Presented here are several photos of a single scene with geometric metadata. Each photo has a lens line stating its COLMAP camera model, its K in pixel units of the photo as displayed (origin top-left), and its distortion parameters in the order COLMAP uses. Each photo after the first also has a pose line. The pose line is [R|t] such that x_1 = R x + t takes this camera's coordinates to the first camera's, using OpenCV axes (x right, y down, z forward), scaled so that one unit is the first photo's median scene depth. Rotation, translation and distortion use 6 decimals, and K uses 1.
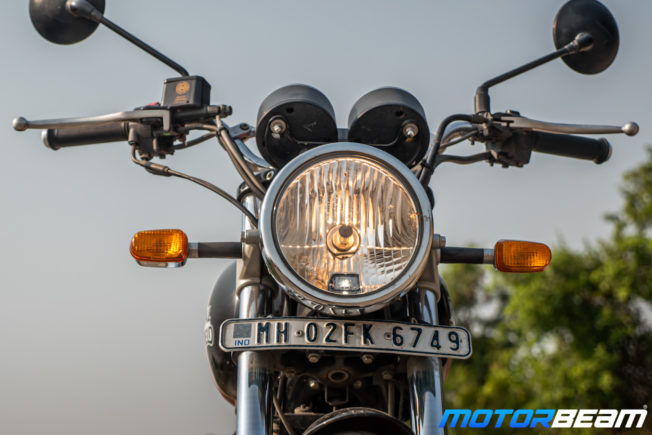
lens RADIAL K [[1622.4, 0, 322.8], [0, 1622.4, 214.1], [0, 0, 1]] dist [0.106566, 0.000000]
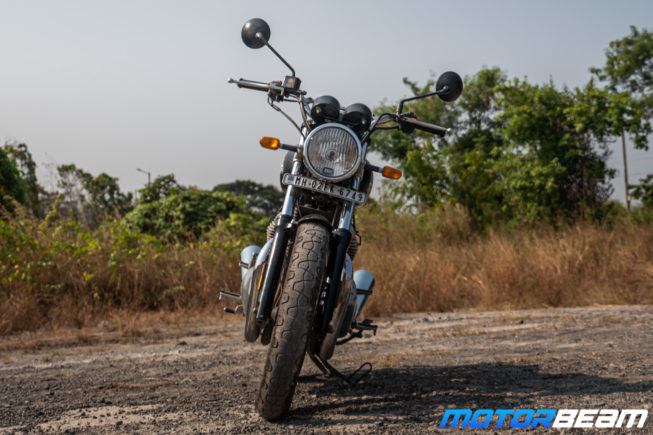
lens RADIAL K [[1149.2, 0, 324.6], [0, 1149.2, 215.6], [0, 0, 1]] dist [0.036557, 0.000000]
pose [[0.974343, 0.223591, -0.025742, 0.073557], [-0.215480, 0.959741, 0.180180, -0.235846], [0.064992, -0.170010, 0.983297, -0.989655]]
